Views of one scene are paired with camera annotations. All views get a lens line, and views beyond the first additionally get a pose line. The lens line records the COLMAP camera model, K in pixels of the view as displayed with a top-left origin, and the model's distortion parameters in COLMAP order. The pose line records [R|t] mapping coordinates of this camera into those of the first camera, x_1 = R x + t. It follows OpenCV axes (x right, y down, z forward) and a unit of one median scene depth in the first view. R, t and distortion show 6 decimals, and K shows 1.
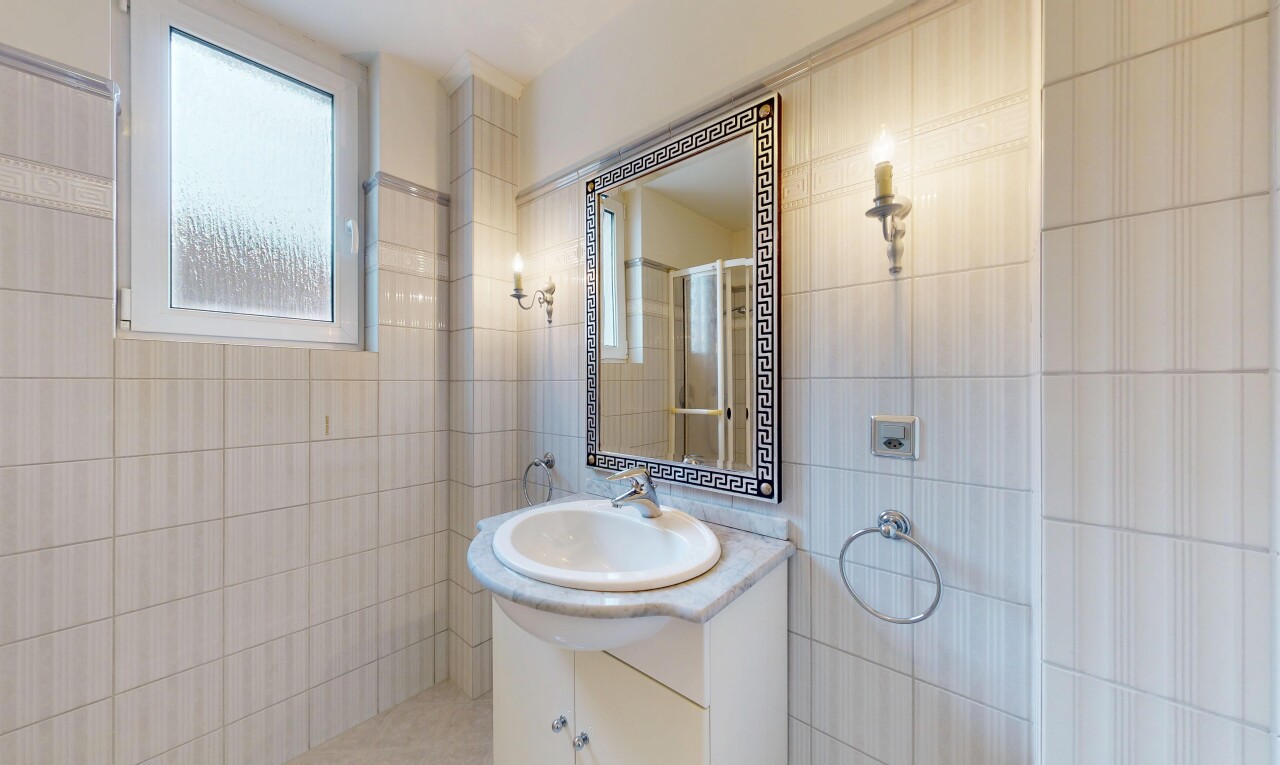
lens RADIAL K [[430.3, 0, 635.6], [0, 430.3, 384.8], [0, 0, 1]] dist [0.000017, 0.000001]
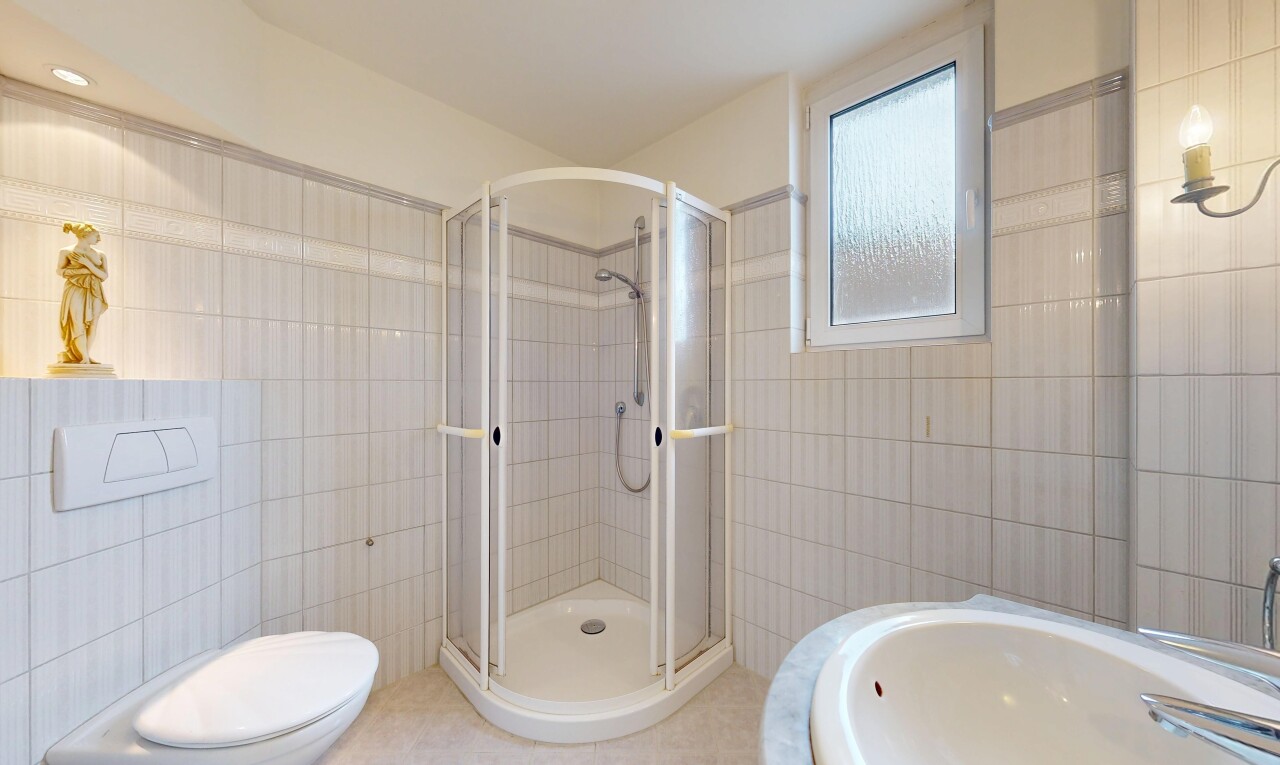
lens RADIAL K [[430.3, 0, 635.6], [0, 430.3, 384.8], [0, 0, 1]] dist [0.000017, 0.000001]
pose [[-0.086282, 0.000162, -0.996271, 0.256460], [0.005075, 0.999987, -0.000277, 0.000018], [0.996258, -0.005080, -0.086282, 0.418297]]
